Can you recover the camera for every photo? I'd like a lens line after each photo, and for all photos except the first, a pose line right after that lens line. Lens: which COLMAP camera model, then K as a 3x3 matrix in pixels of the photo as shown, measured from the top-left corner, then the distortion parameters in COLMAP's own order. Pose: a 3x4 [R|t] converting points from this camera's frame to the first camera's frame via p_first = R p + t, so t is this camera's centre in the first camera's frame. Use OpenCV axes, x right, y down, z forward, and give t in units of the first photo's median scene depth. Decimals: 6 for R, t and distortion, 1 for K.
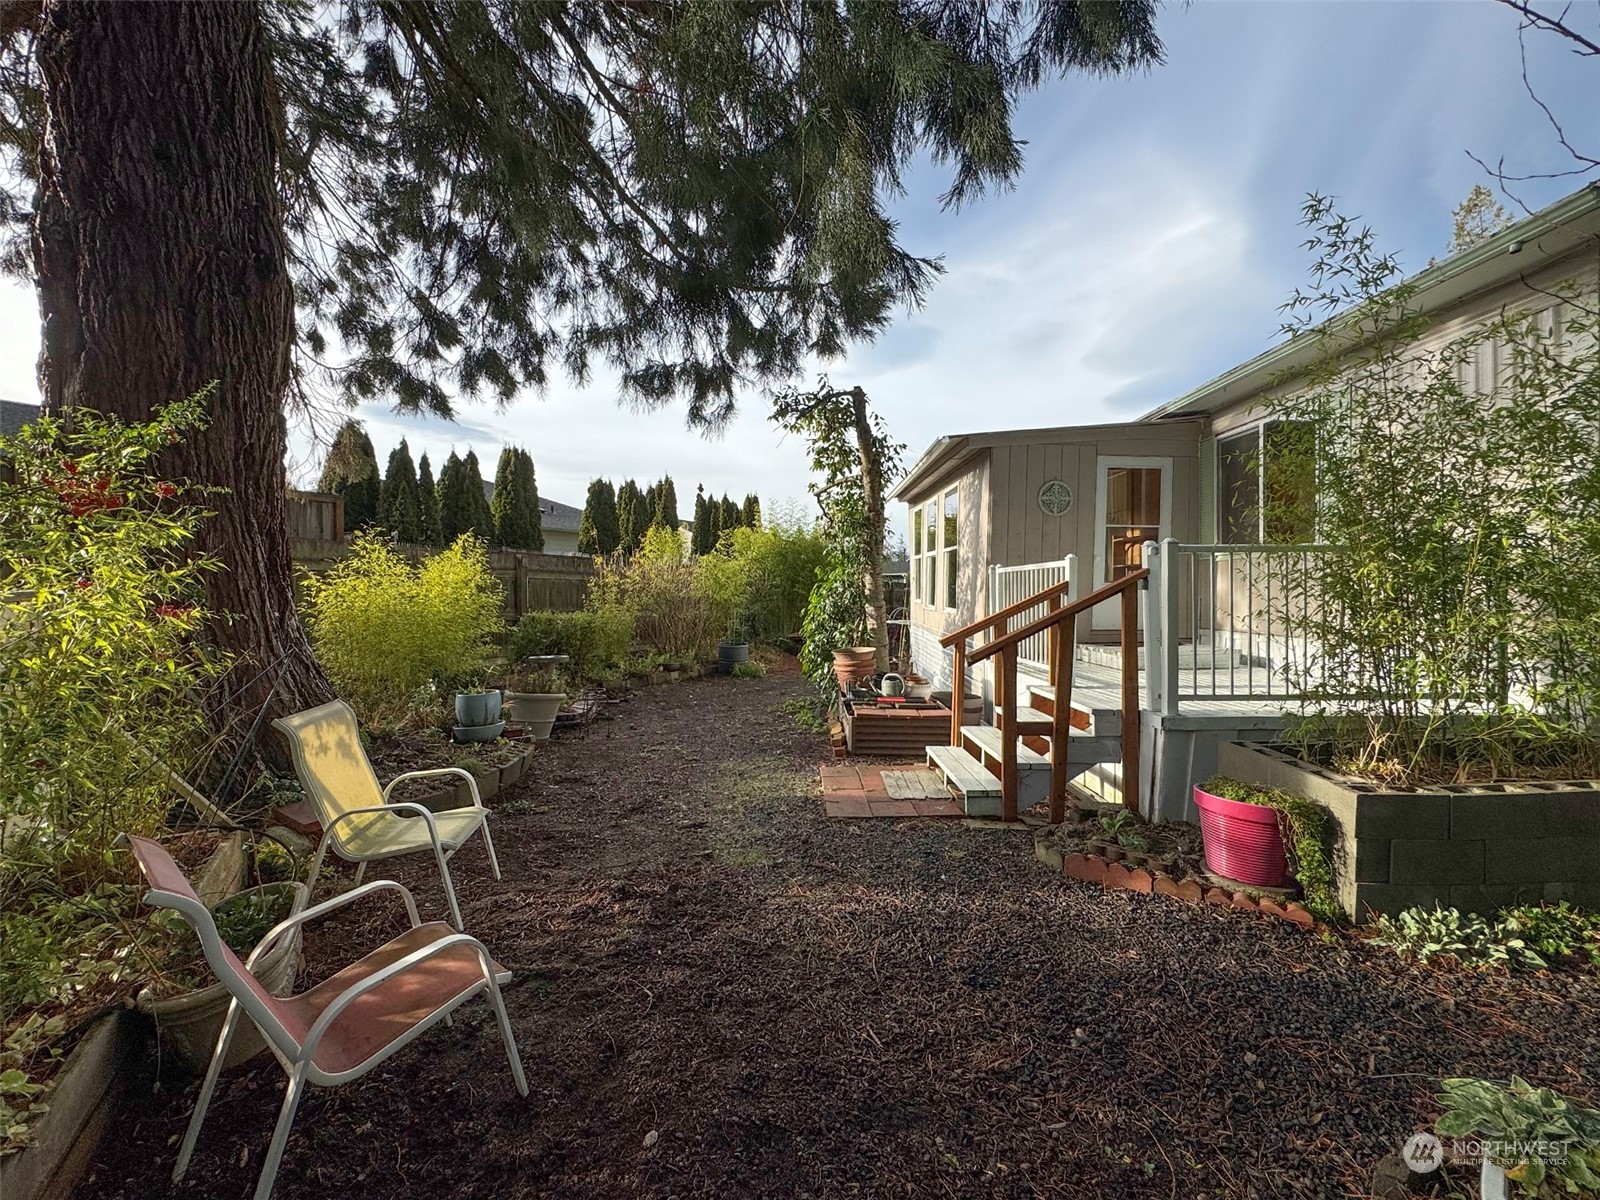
lens RADIAL K [[649.1, 0, 803.4], [0, 649.1, 599.7], [0, 0, 1]] dist [-0.000285, -0.000132]
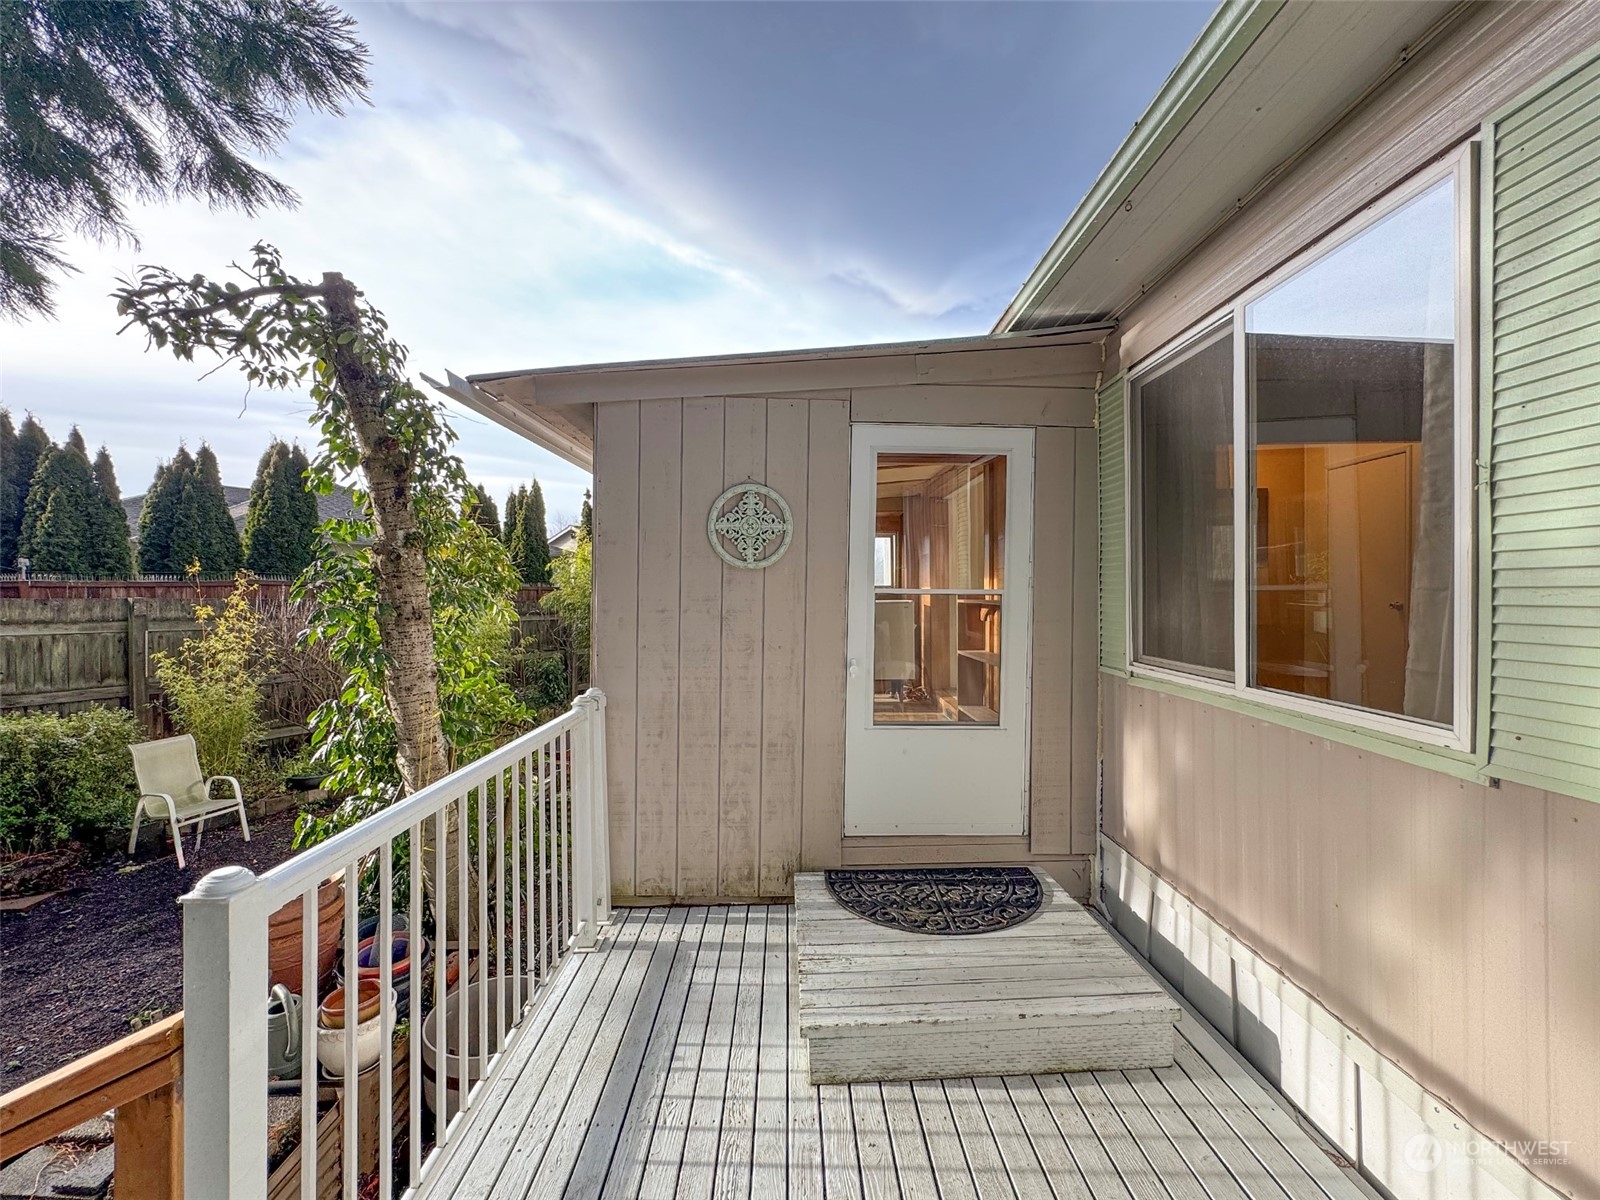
lens RADIAL K [[634.8, 0, 799.3], [0, 634.8, 590.4], [0, 0, 1]] dist [-0.002678, 0.000214]
pose [[0.999975, -0.001242, -0.006894, 0.360541], [0.001124, 0.999854, -0.017072, -0.092422], [0.006914, 0.017064, 0.999830, 0.507363]]
